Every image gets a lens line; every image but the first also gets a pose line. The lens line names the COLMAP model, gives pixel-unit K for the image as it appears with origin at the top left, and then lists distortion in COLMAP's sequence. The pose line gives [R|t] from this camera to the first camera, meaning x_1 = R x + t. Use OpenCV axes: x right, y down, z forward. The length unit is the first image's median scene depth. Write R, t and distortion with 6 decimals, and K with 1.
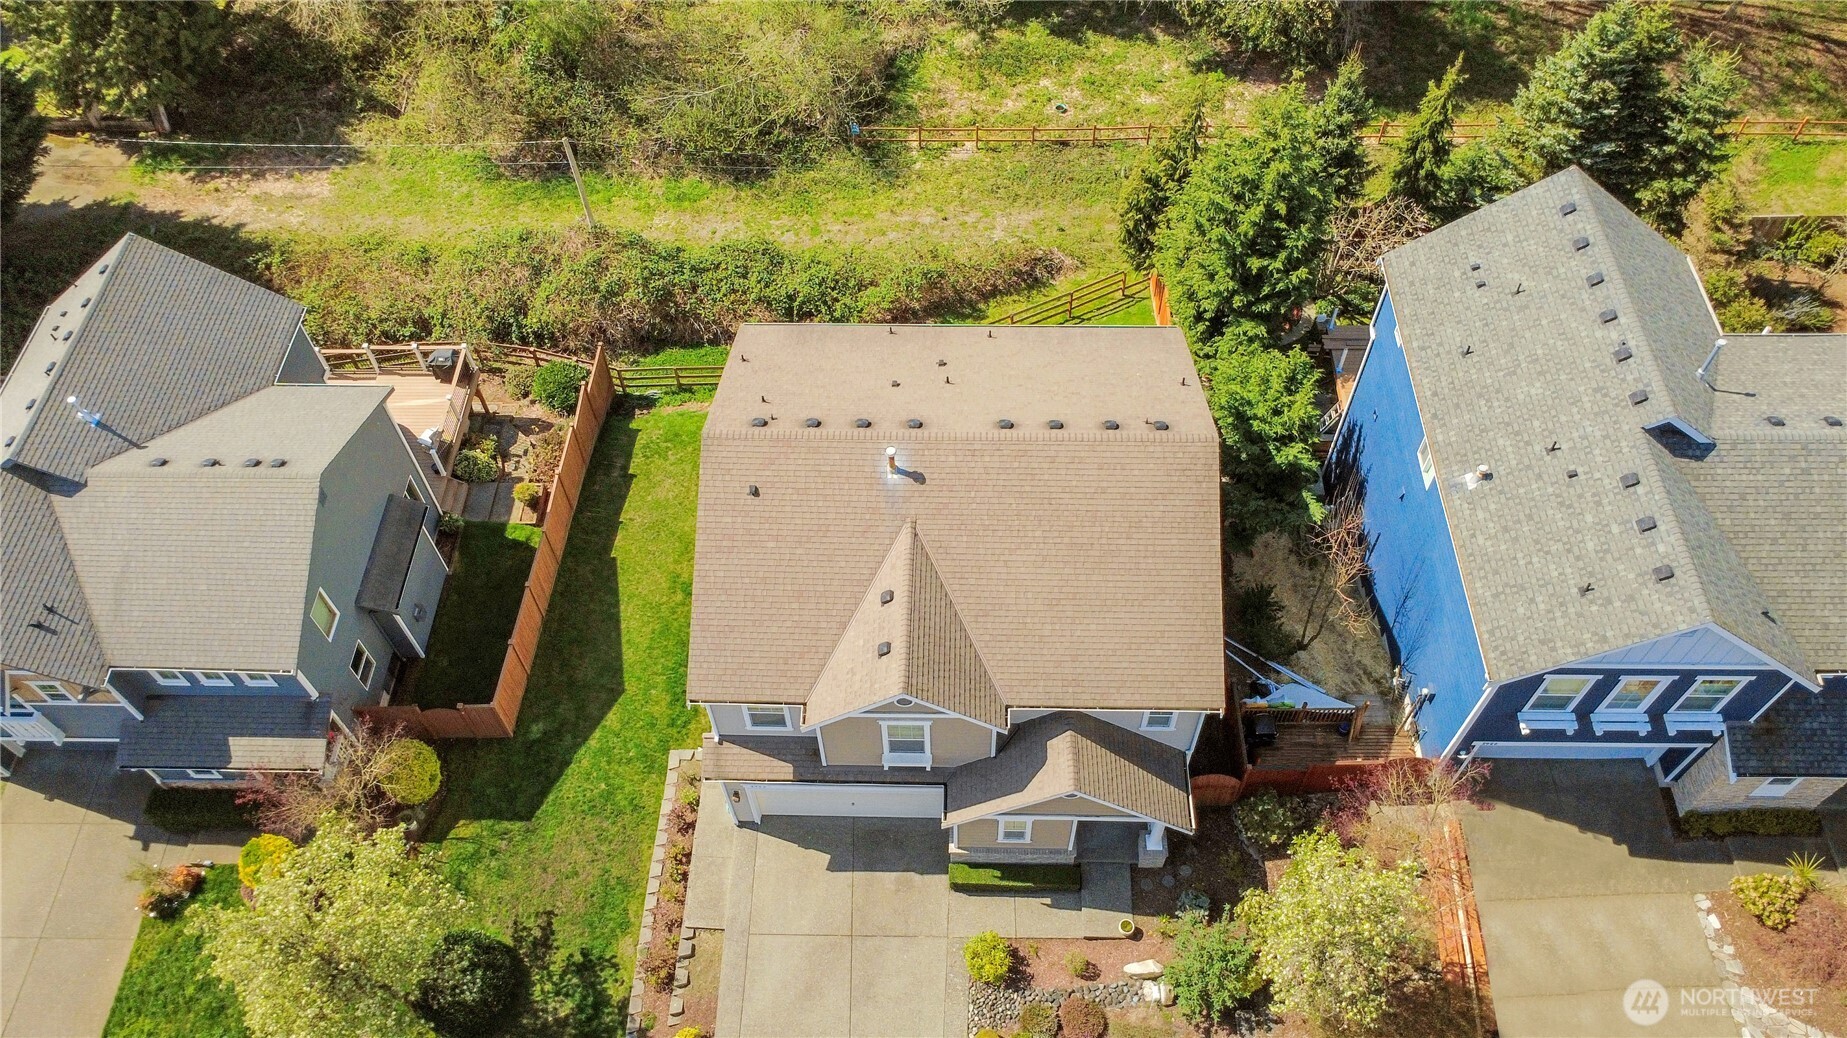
lens RADIAL K [[1340.2, 0, 923.5], [0, 1340.2, 519.0], [0, 0, 1]] dist [-0.000945, 0.001413]
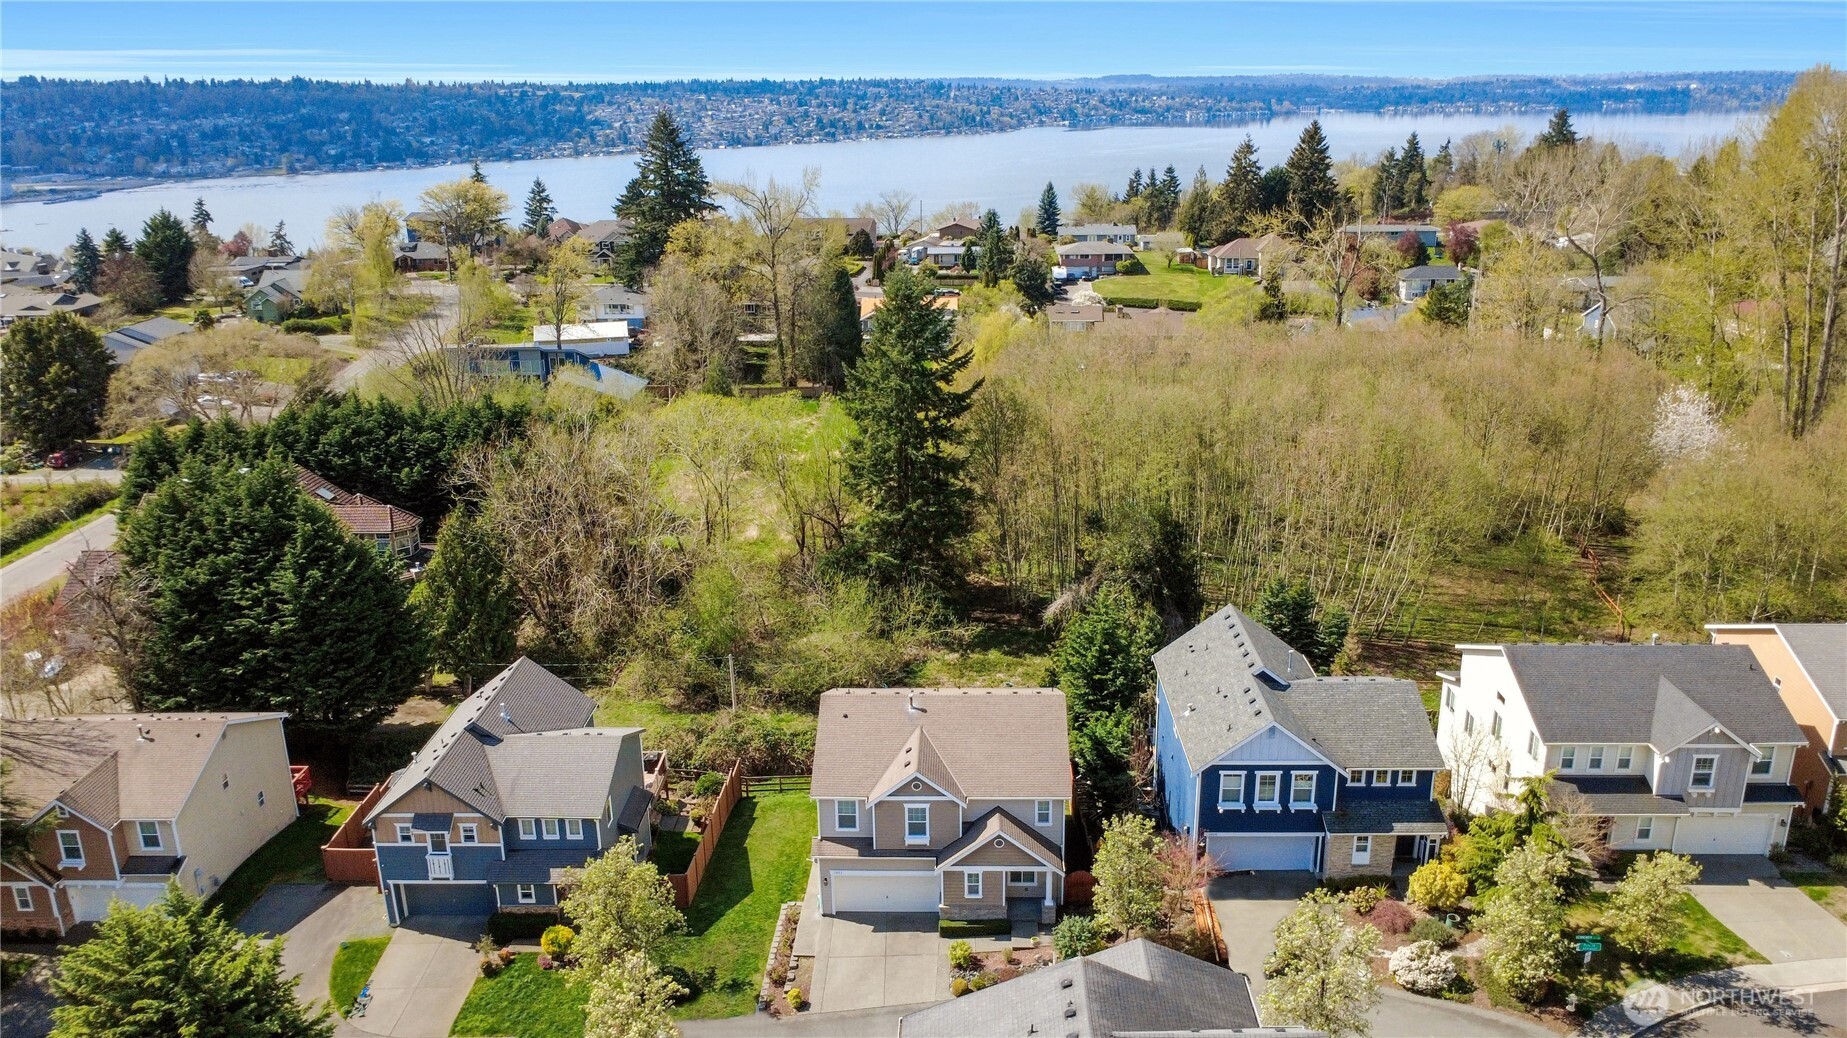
lens RADIAL K [[1340.2, 0, 923.5], [0, 1340.2, 519.0], [0, 0, 1]] dist [-0.000945, 0.001413]
pose [[0.999983, 0.005182, -0.002685, -0.000101], [-0.005763, 0.804018, -0.594577, 0.545938], [-0.000922, 0.594582, 0.804034, -0.485191]]
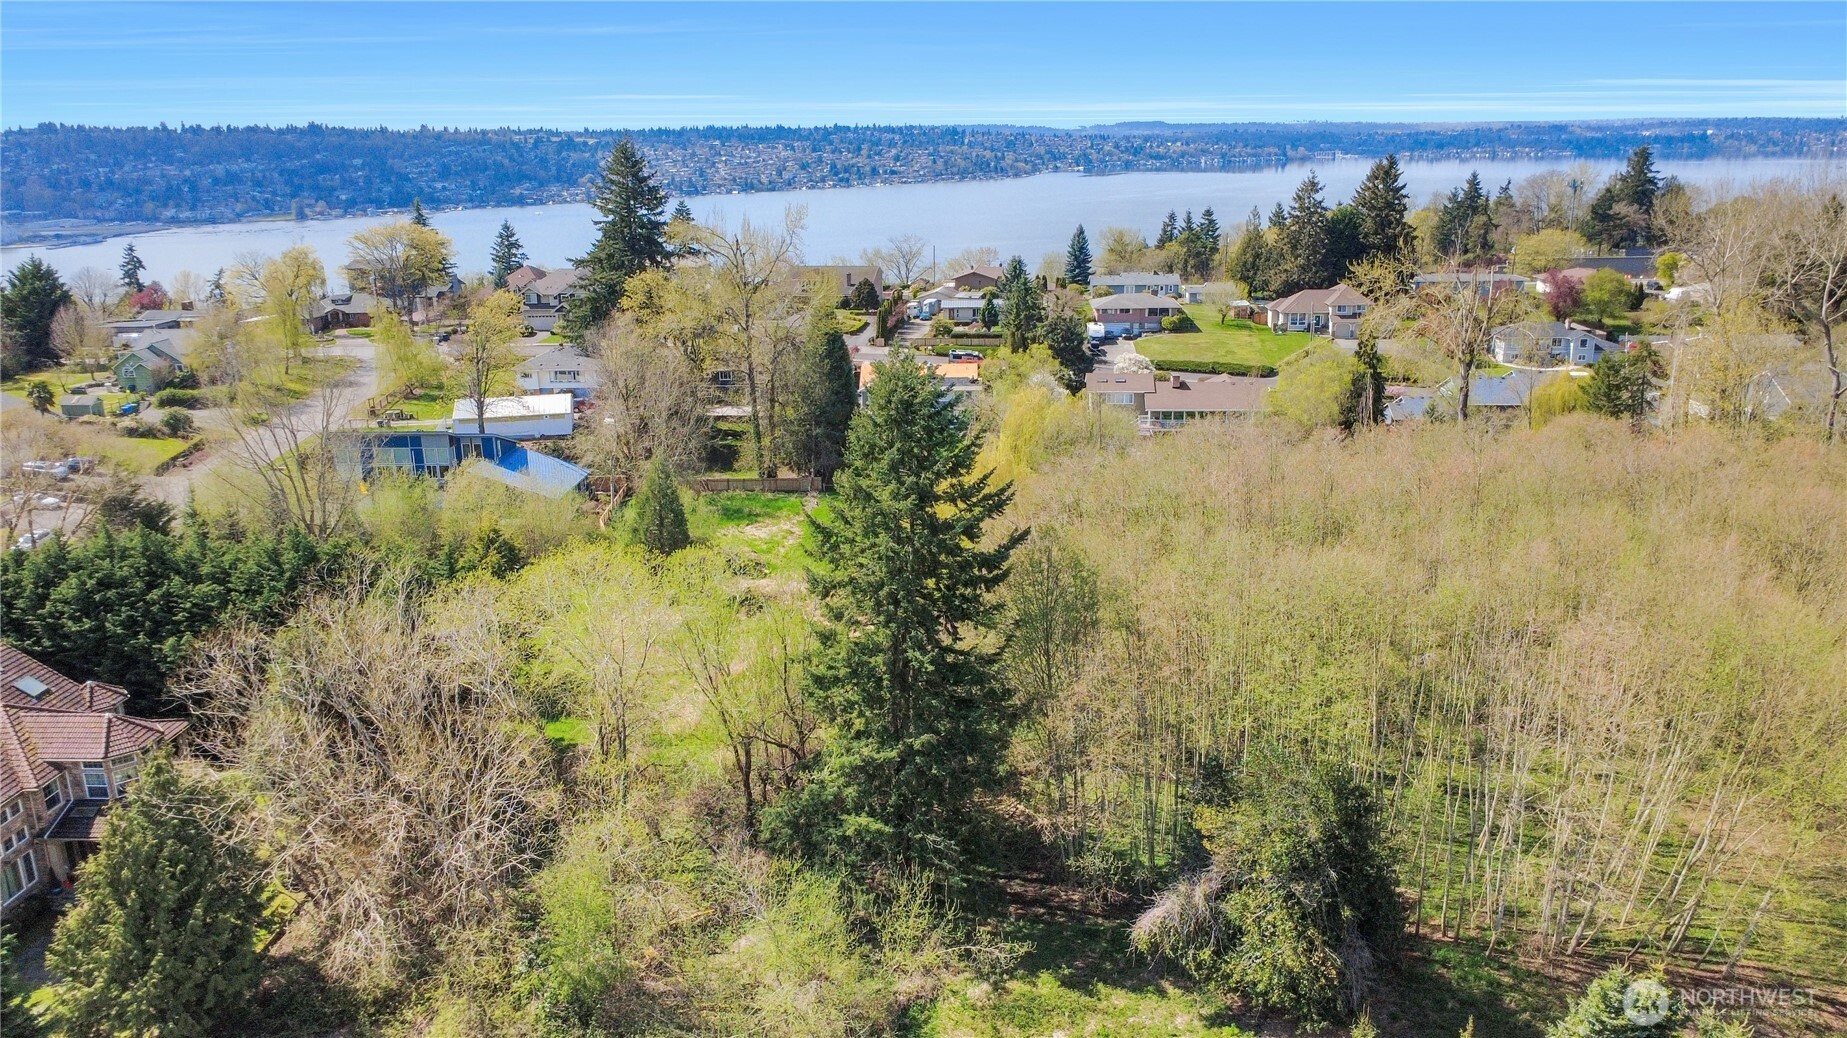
lens RADIAL K [[1340.2, 0, 923.5], [0, 1340.2, 519.0], [0, 0, 1]] dist [-0.000945, 0.001413]
pose [[0.999889, 0.007248, -0.013019, 0.000764], [-0.013759, 0.784480, -0.620001, -0.009116], [0.005720, 0.620111, 0.784493, -0.018313]]
